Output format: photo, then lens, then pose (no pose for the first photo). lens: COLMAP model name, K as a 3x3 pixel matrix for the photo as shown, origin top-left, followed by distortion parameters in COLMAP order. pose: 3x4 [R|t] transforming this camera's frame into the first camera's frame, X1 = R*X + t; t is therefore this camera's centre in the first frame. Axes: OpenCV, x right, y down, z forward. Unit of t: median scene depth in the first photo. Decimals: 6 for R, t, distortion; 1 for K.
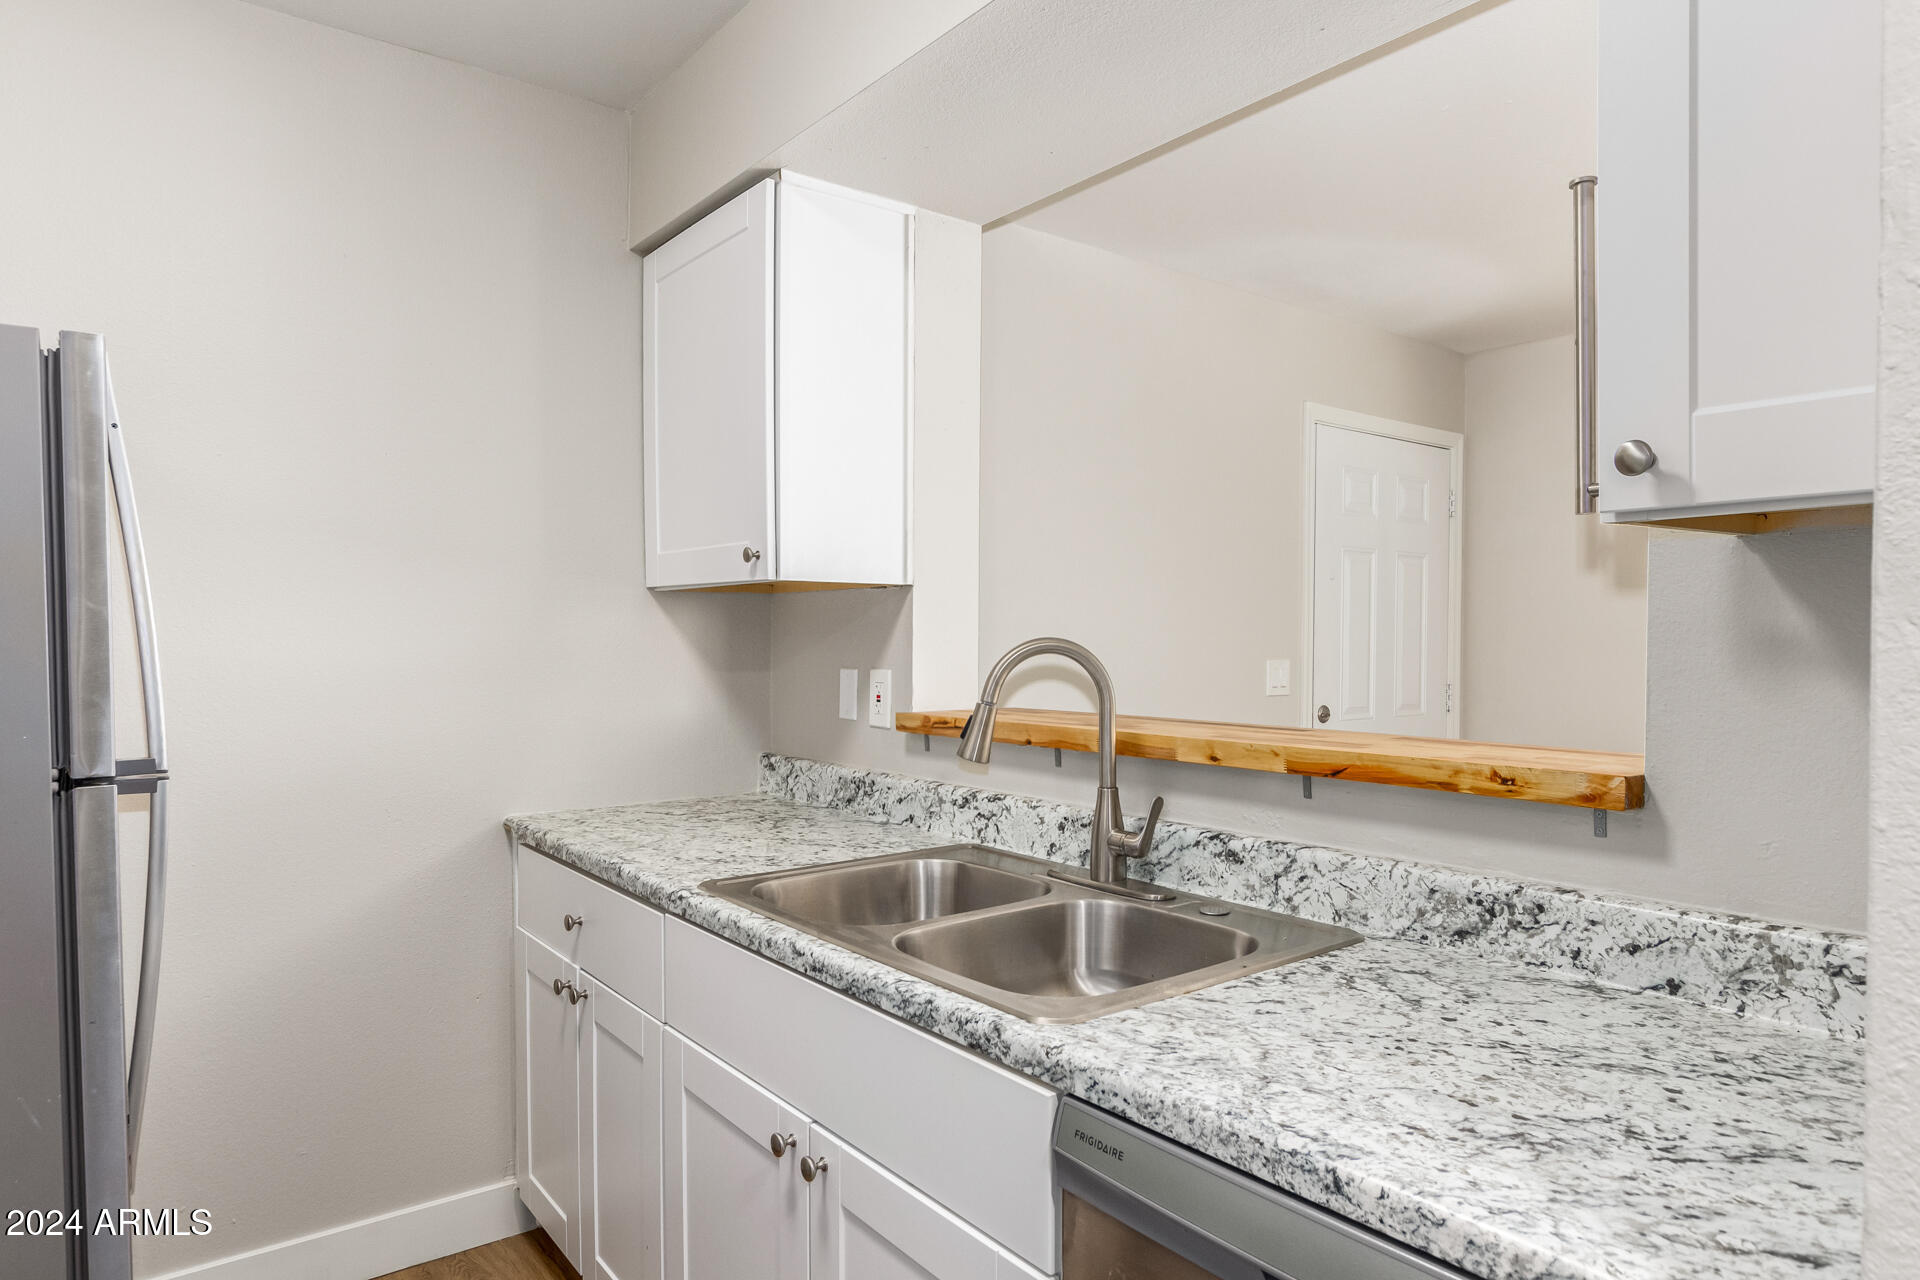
lens RADIAL K [[1148.1, 0, 924.4], [0, 1148.1, 664.9], [0, 0, 1]] dist [-0.005400, 0.008046]
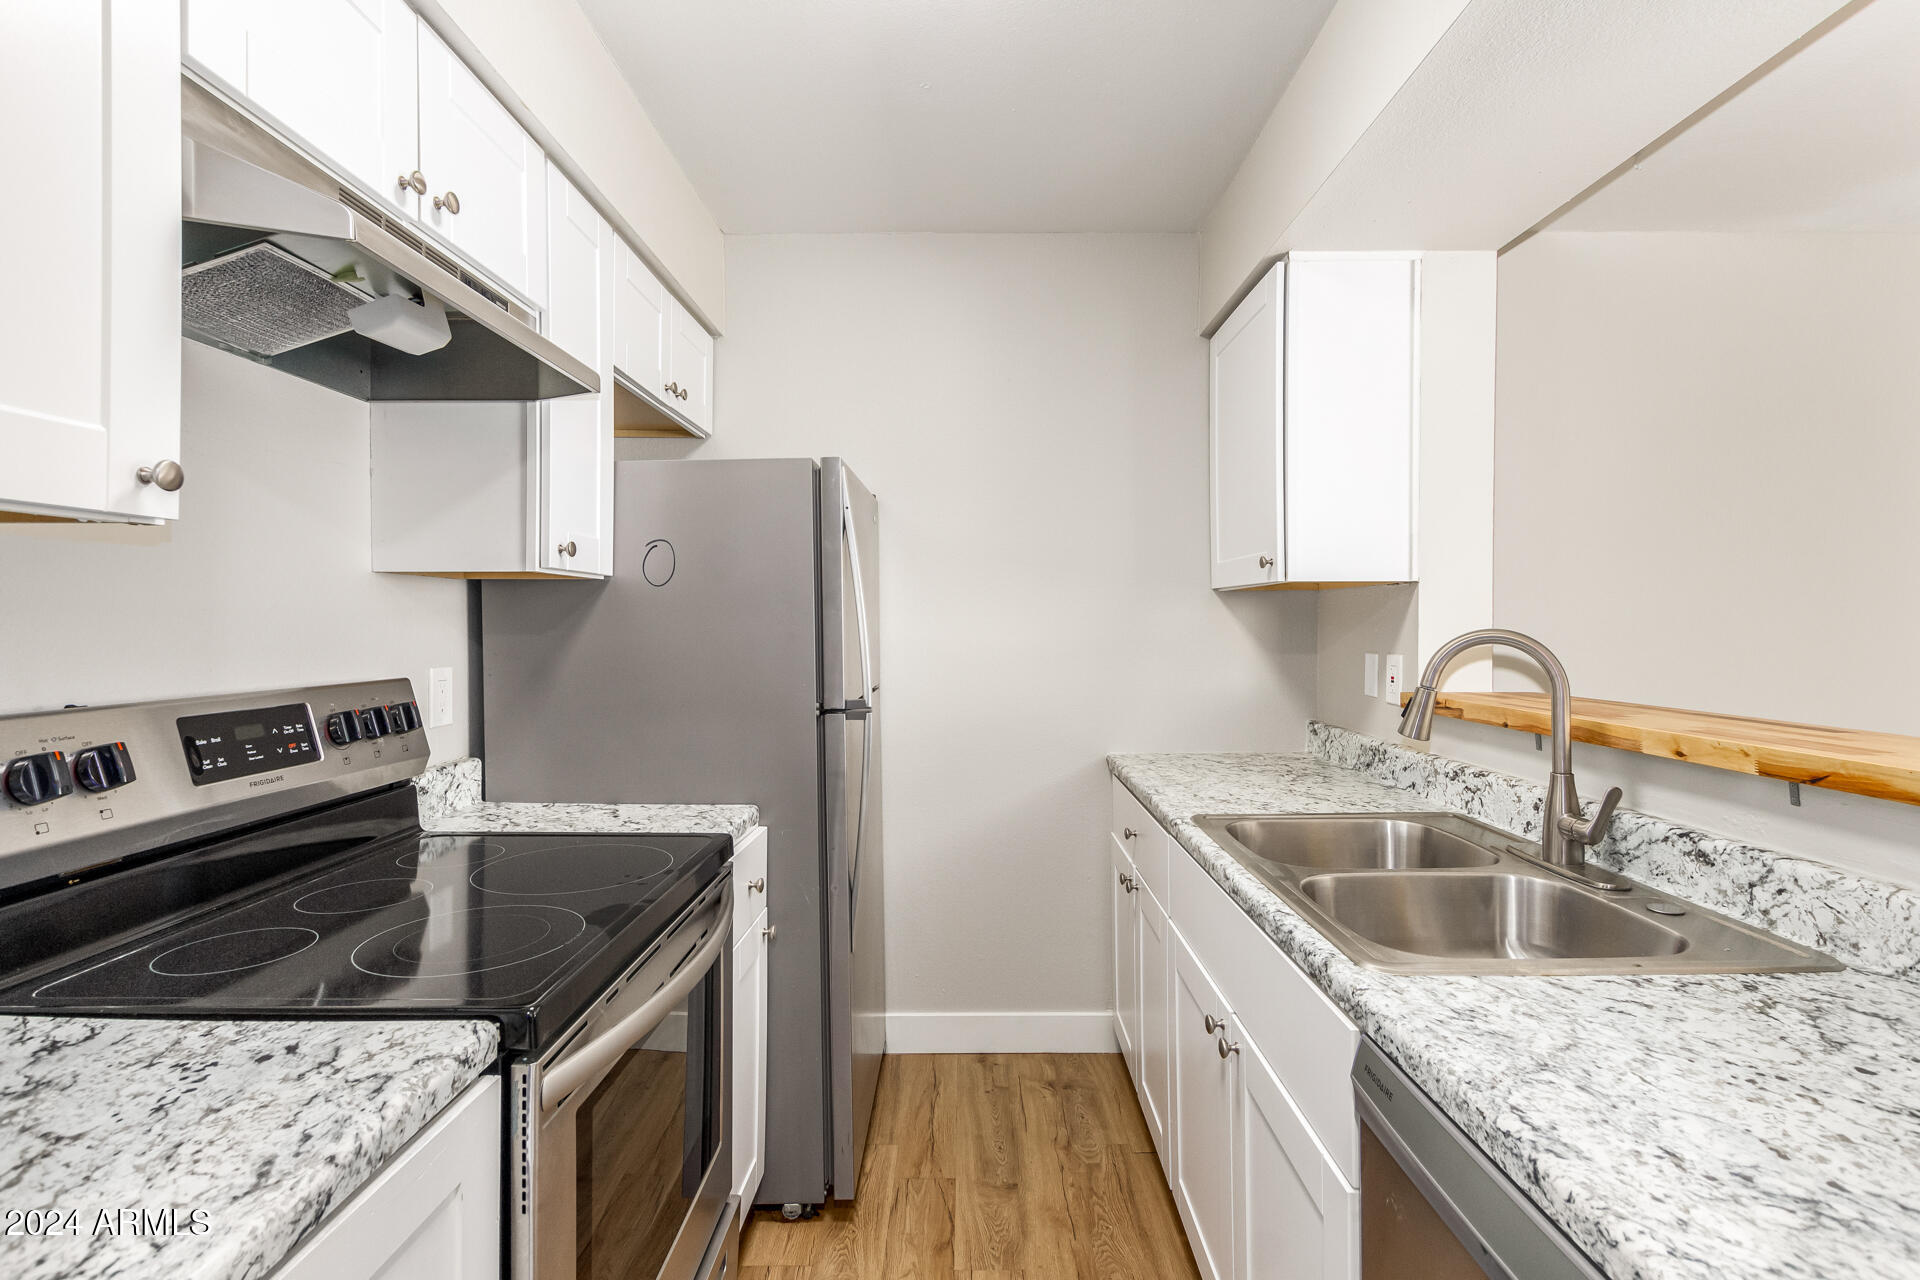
lens RADIAL K [[878.4, 0, 955.6], [0, 878.4, 632.3], [0, 0, 1]] dist [0.012719, -0.007471]
pose [[0.798881, 0.002727, -0.601483, 0.210455], [-0.010865, 0.999892, -0.009898, -0.007174], [0.601391, 0.014442, 0.798824, 0.030417]]
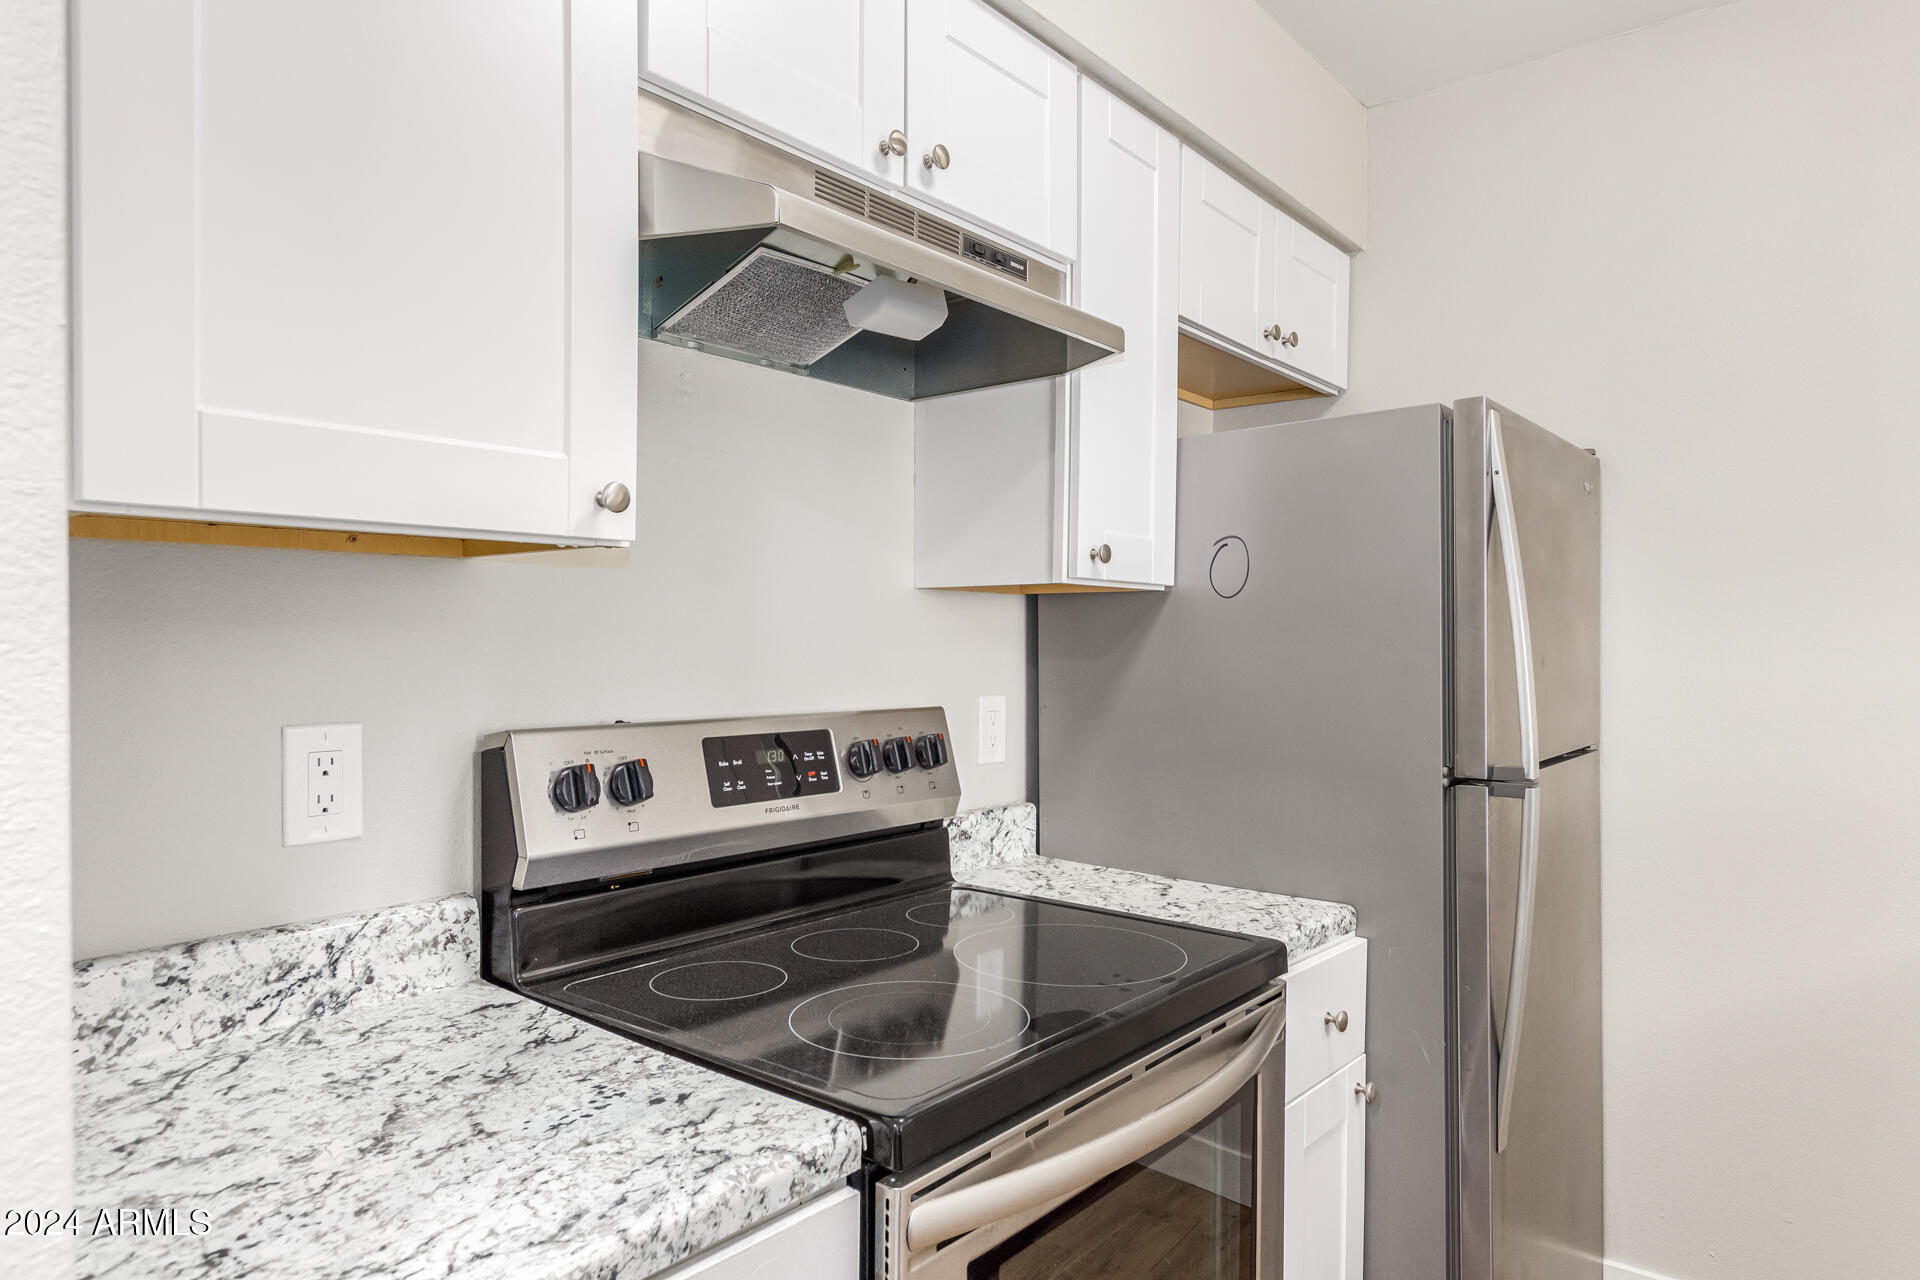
lens RADIAL K [[1148.1, 0, 967.4], [0, 1148.1, 656.9], [0, 0, 1]] dist [-0.005400, 0.008046]
pose [[0.265263, 0.009444, -0.964130, 0.234741], [-0.027397, 0.999622, 0.002254, -0.012000], [0.963787, 0.025817, 0.265421, 0.175430]]
